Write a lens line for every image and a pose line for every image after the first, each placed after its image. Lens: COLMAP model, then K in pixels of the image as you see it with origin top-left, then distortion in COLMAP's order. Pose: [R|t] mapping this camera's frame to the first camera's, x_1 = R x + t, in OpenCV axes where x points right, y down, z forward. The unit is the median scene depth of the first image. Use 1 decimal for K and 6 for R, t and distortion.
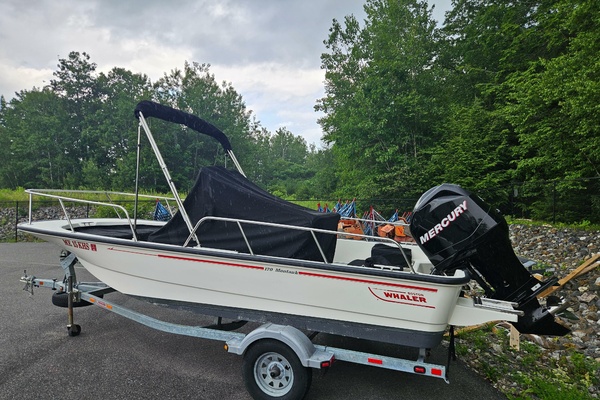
lens RADIAL K [[397.5, 0, 293.7], [0, 397.5, 207.4], [0, 0, 1]] dist [0.072259, -0.085910]
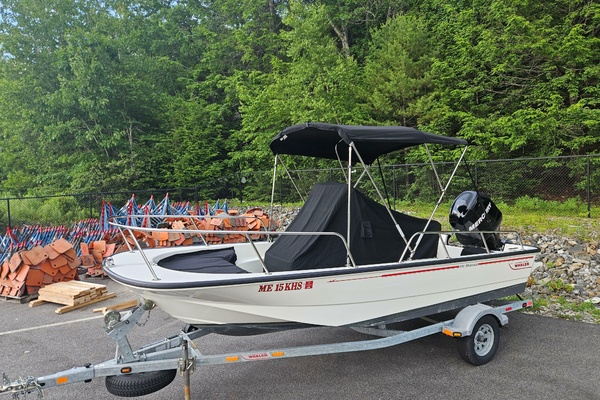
lens RADIAL K [[393.5, 0, 297.7], [0, 393.5, 214.1], [0, 0, 1]] dist [0.053252, -0.052899]
pose [[0.637007, -0.094749, 0.765013, -0.321107], [0.044533, 0.995283, 0.086187, -0.034955], [-0.769570, -0.020833, 0.638222, 0.136597]]
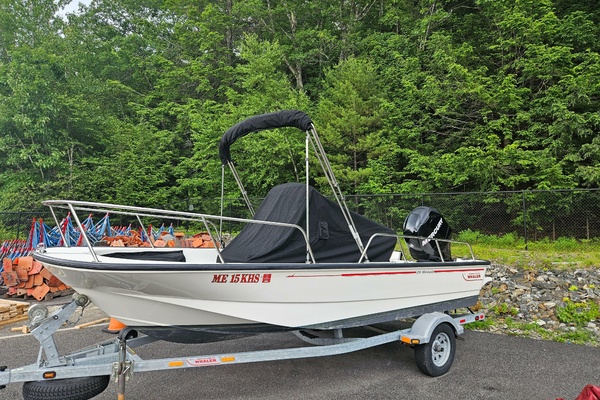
lens RADIAL K [[397.5, 0, 293.7], [0, 397.5, 207.4], [0, 0, 1]] dist [0.072259, -0.085910]
pose [[0.541640, 0.018425, 0.840409, -0.320425], [0.006410, 0.999640, -0.026047, -0.005753], [-0.840586, 0.019495, 0.541327, 0.146802]]
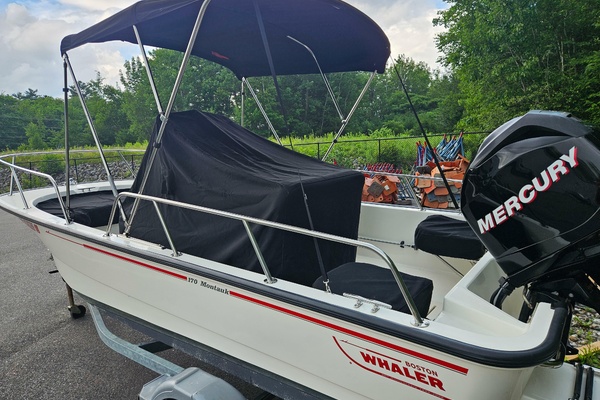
lens RADIAL K [[397.4, 0, 300.0], [0, 397.4, 200.0], [0, 0, 1]] dist [0.055030, -0.051309]
pose [[0.956333, -0.019365, -0.291637, 0.062925], [0.058502, 0.990293, 0.126083, -0.007956], [0.286364, -0.137639, 0.948183, 0.112534]]
